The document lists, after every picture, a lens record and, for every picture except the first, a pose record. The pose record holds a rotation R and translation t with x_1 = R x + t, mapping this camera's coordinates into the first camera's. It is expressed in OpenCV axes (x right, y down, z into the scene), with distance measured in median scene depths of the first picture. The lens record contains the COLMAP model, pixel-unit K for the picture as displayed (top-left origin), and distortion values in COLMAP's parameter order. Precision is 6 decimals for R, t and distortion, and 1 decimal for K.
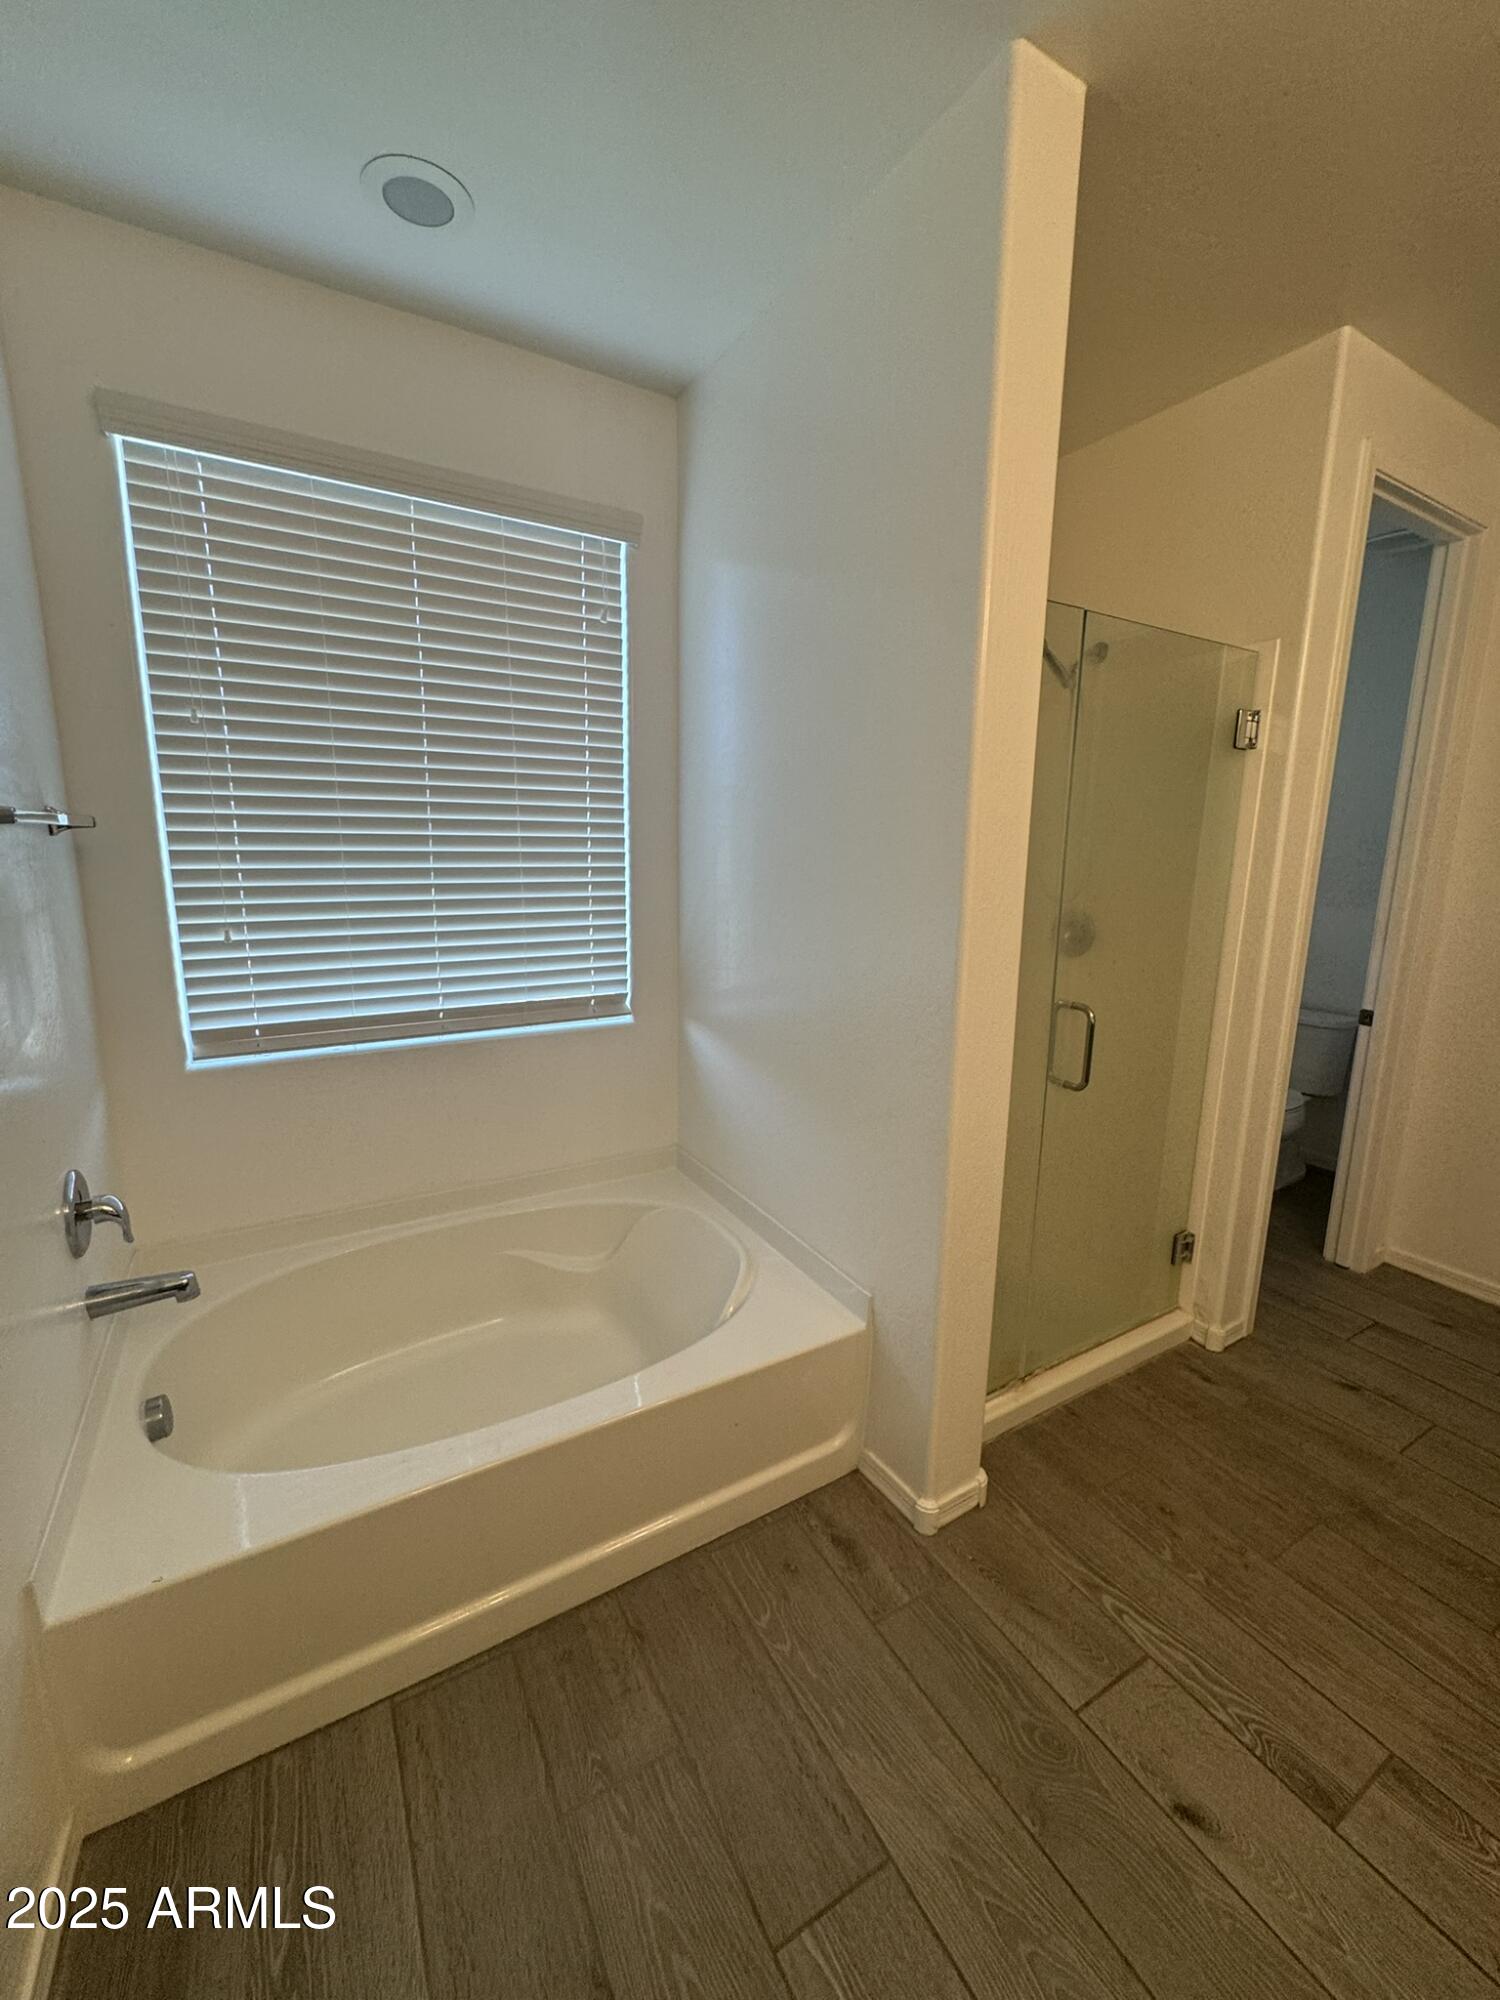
lens RADIAL K [[799.9, 0, 750.0], [0, 799.9, 1000.0], [0, 0, 1]] dist [0.000818, 0.000024]
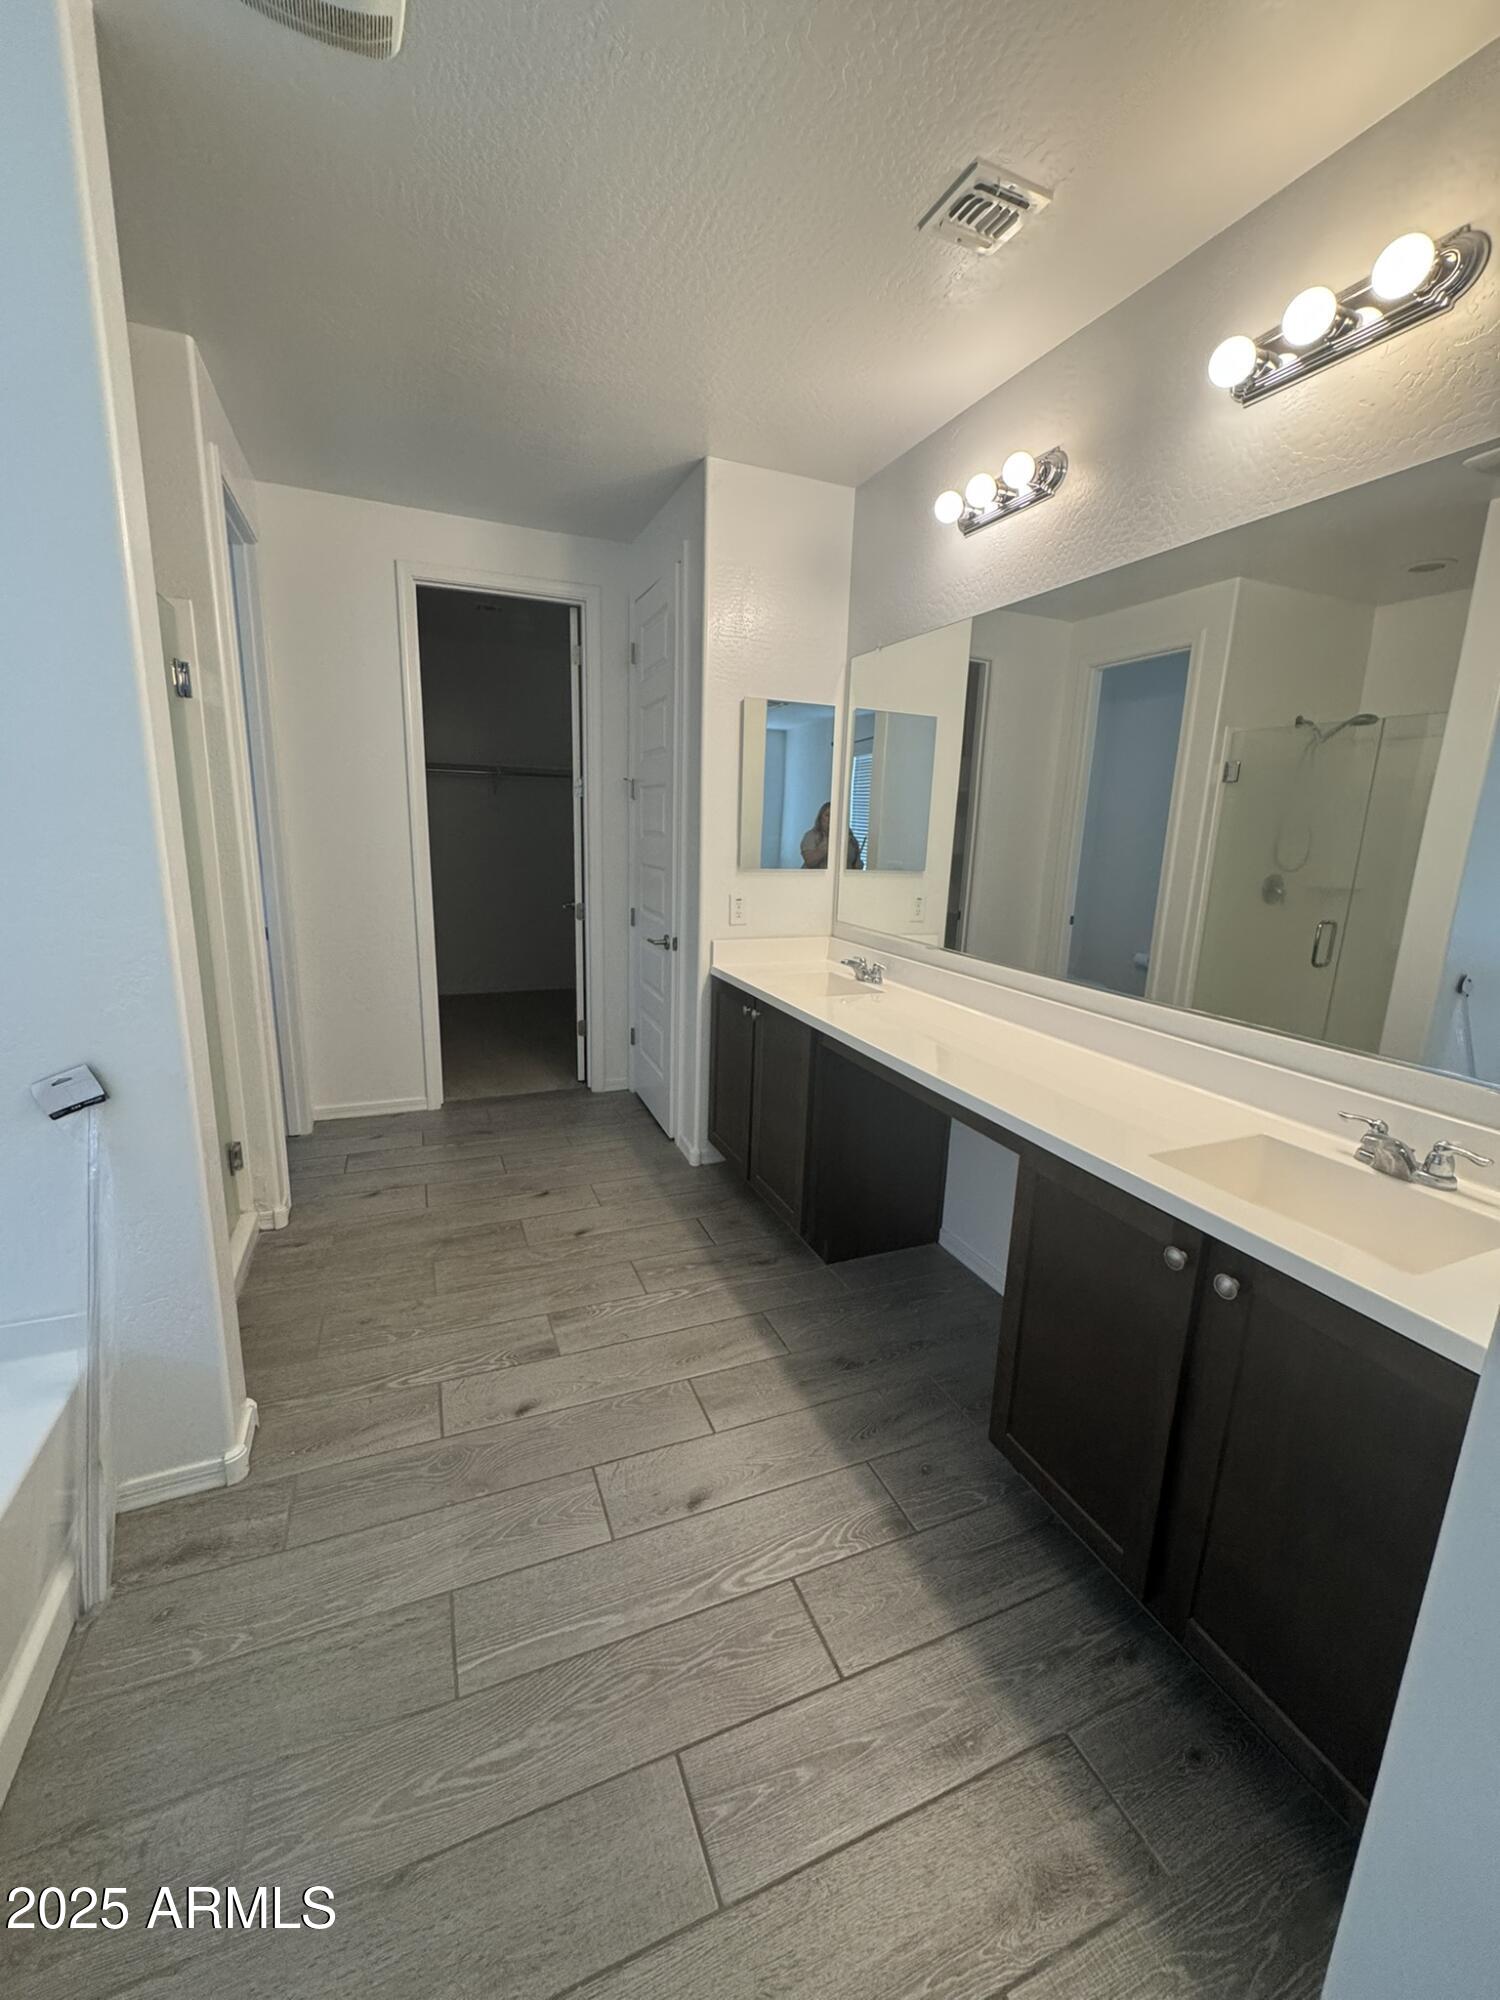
lens RADIAL K [[799.9, 0, 750.0], [0, 799.9, 1000.0], [0, 0, 1]] dist [0.000818, 0.000024]
pose [[0.129327, -0.218898, 0.967139, -0.570413], [0.155973, 0.967680, 0.198163, -0.010188], [-0.979258, 0.125219, 0.159289, 0.155916]]
